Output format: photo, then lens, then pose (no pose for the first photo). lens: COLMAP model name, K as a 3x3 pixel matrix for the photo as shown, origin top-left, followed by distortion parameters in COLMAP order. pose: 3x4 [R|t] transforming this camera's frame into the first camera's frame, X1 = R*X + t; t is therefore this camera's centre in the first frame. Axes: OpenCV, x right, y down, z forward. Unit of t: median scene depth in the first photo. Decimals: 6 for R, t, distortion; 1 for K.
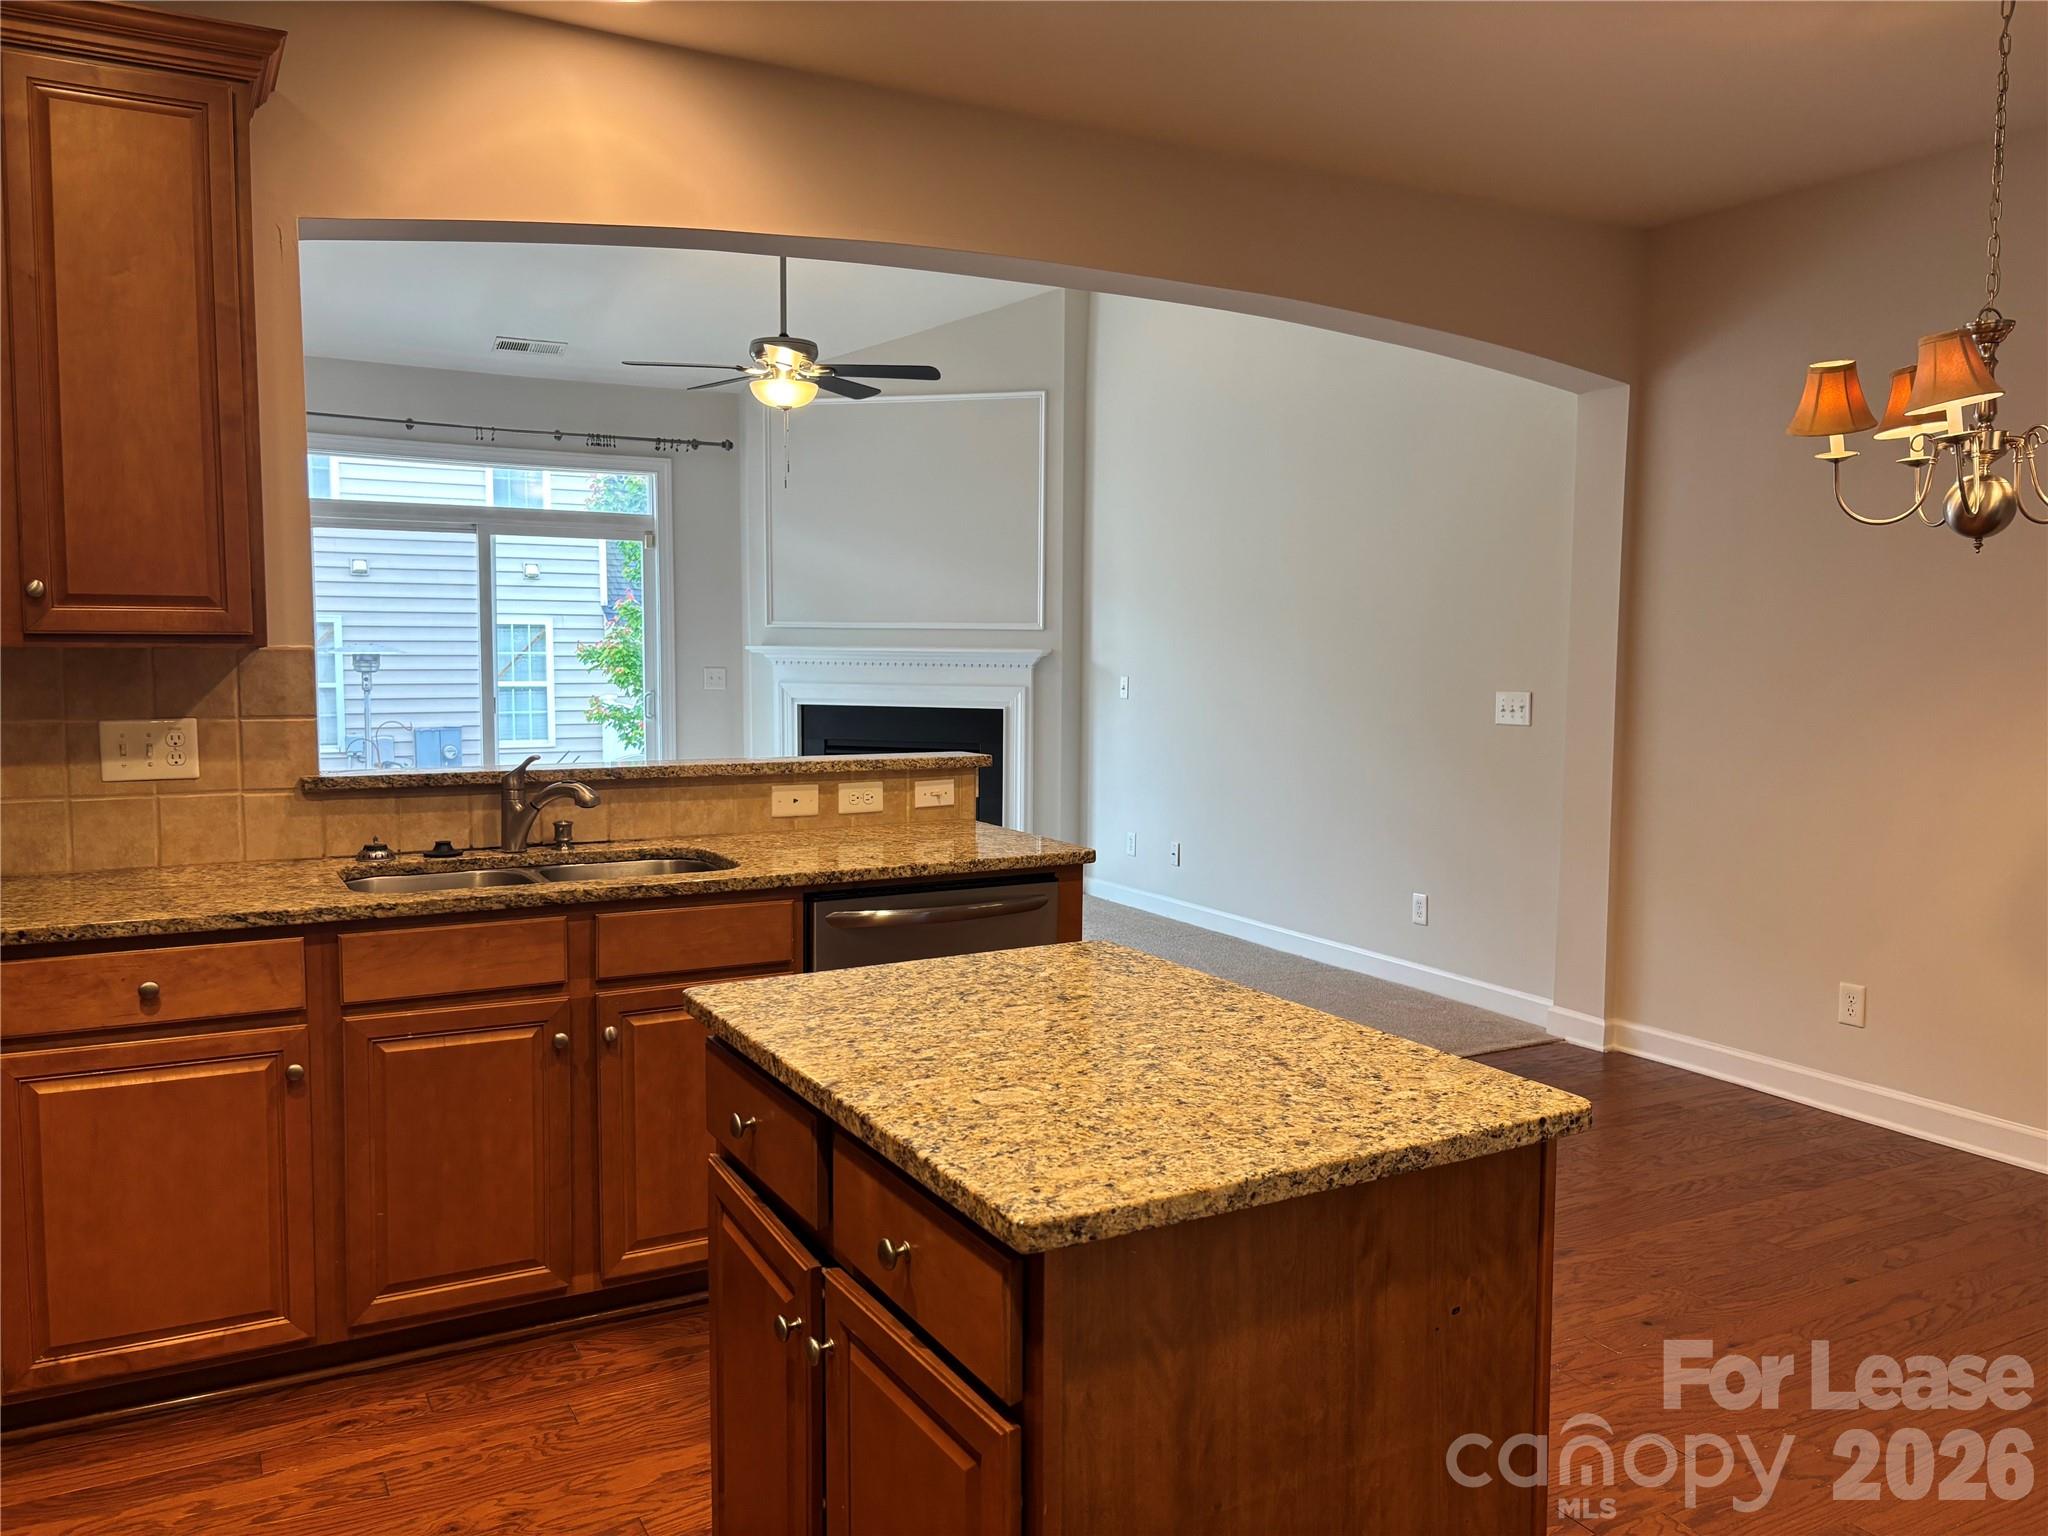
lens RADIAL K [[1596.8, 0, 1024.0], [0, 1596.8, 768.0], [0, 0, 1]] dist [0.072705, -0.085979]
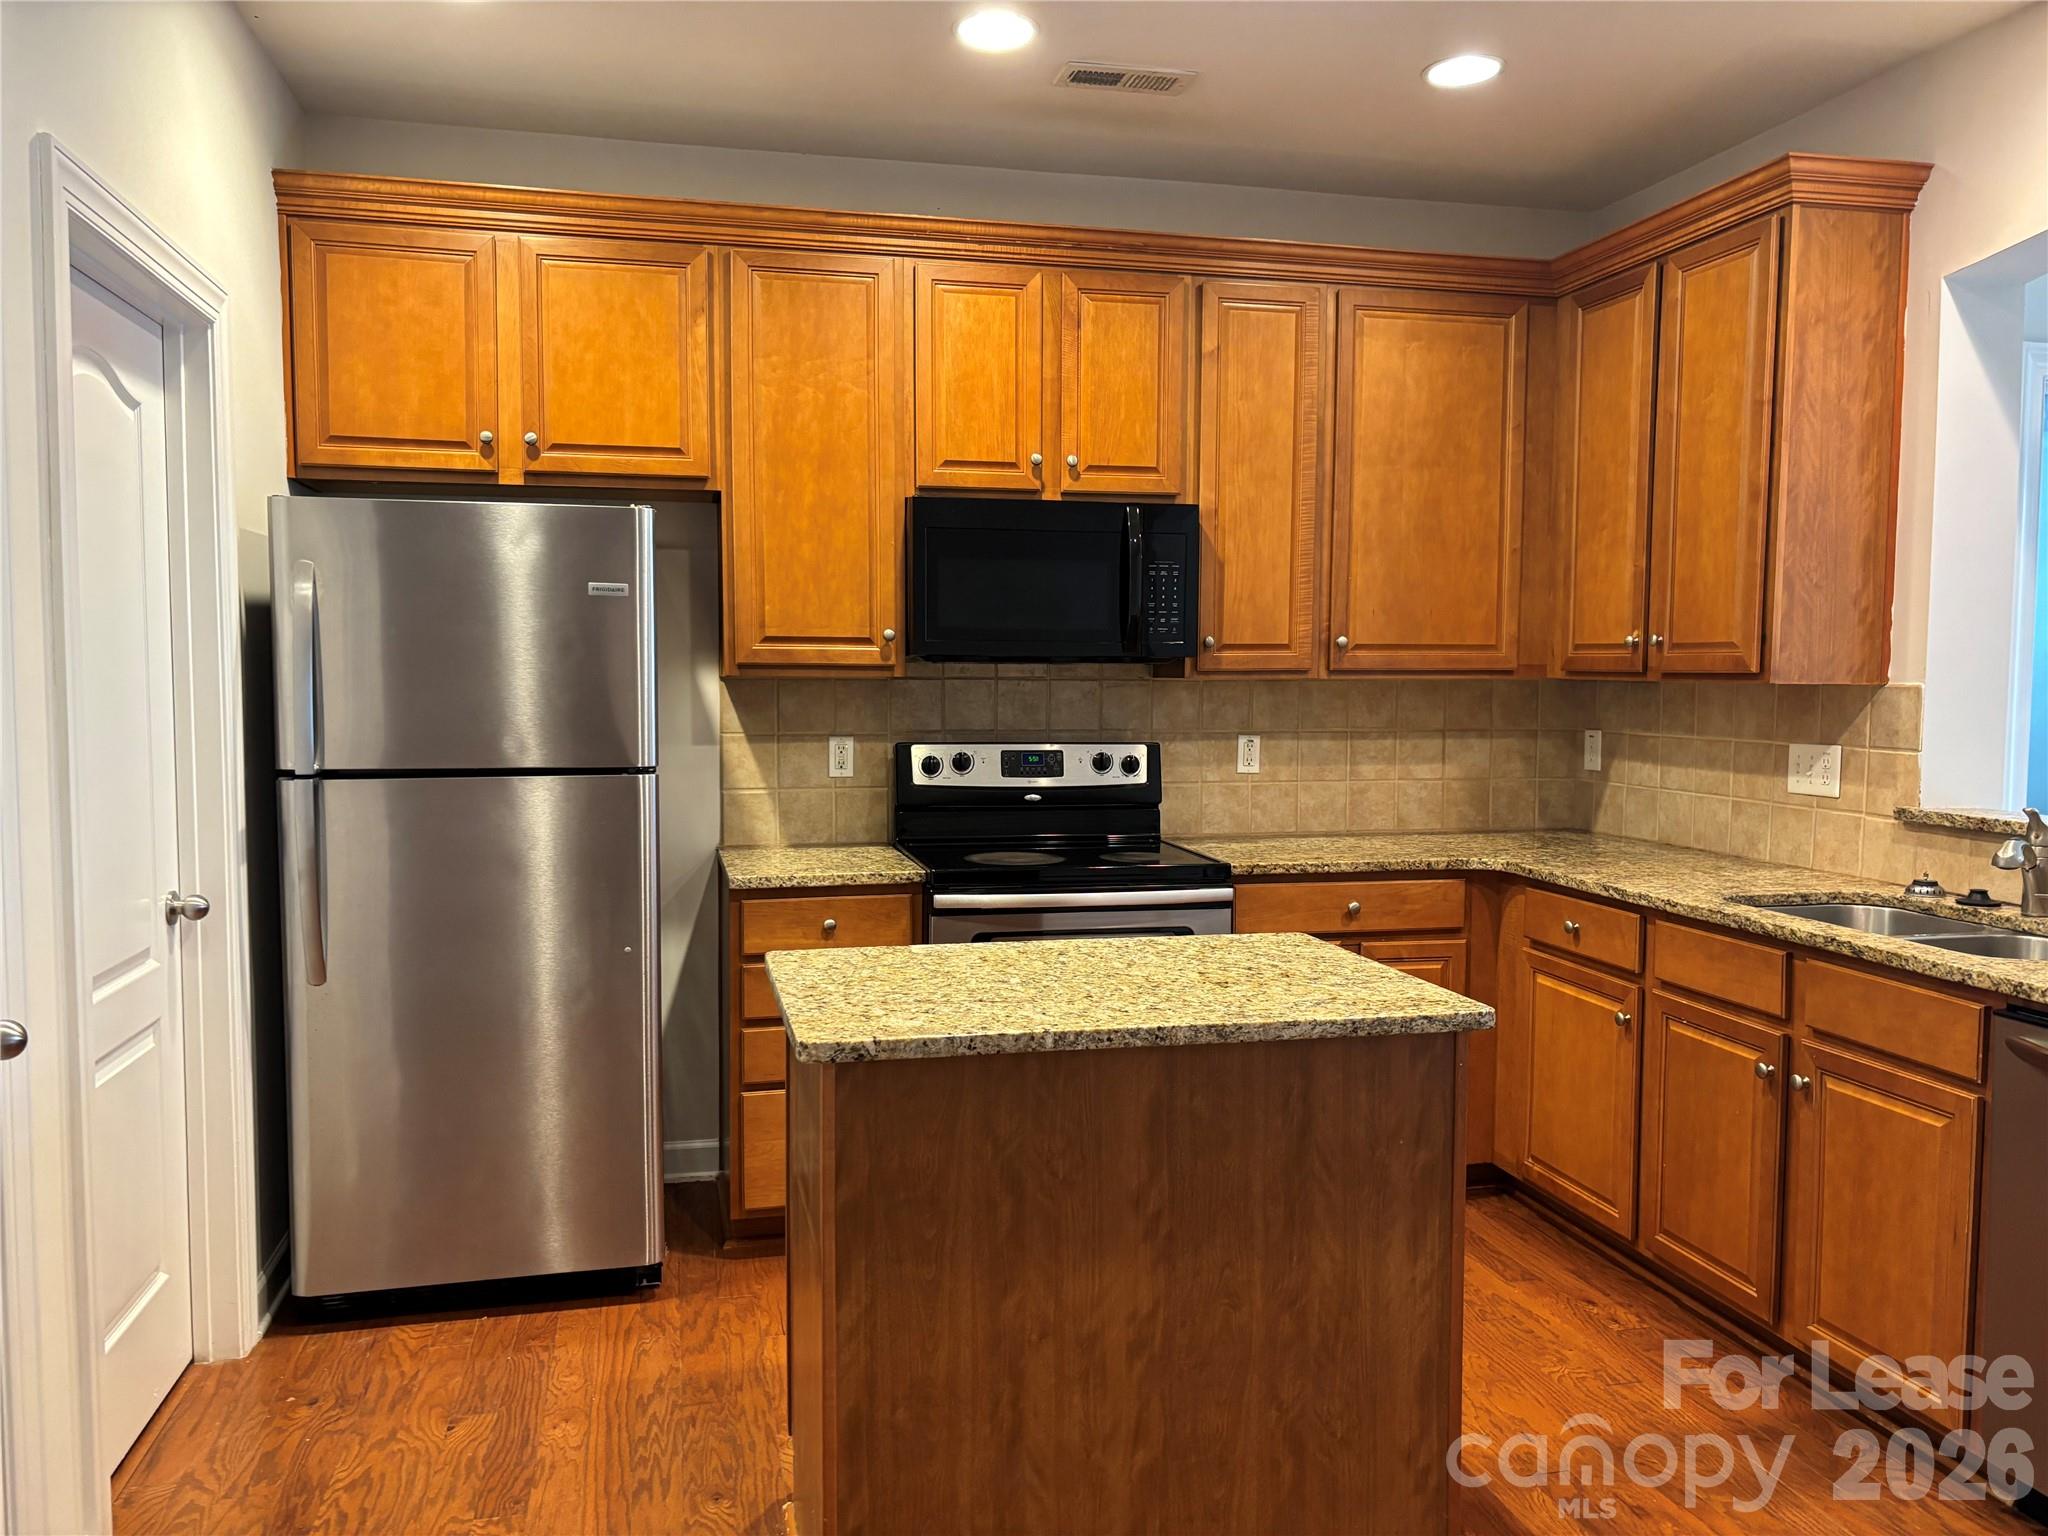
lens RADIAL K [[1596.8, 0, 1024.0], [0, 1596.8, 768.0], [0, 0, 1]] dist [0.072705, -0.085979]
pose [[-0.270914, 0.055570, -0.960998, 0.739488], [-0.085834, 0.992961, 0.081615, -0.057924], [0.958769, 0.104597, -0.264237, 0.735838]]
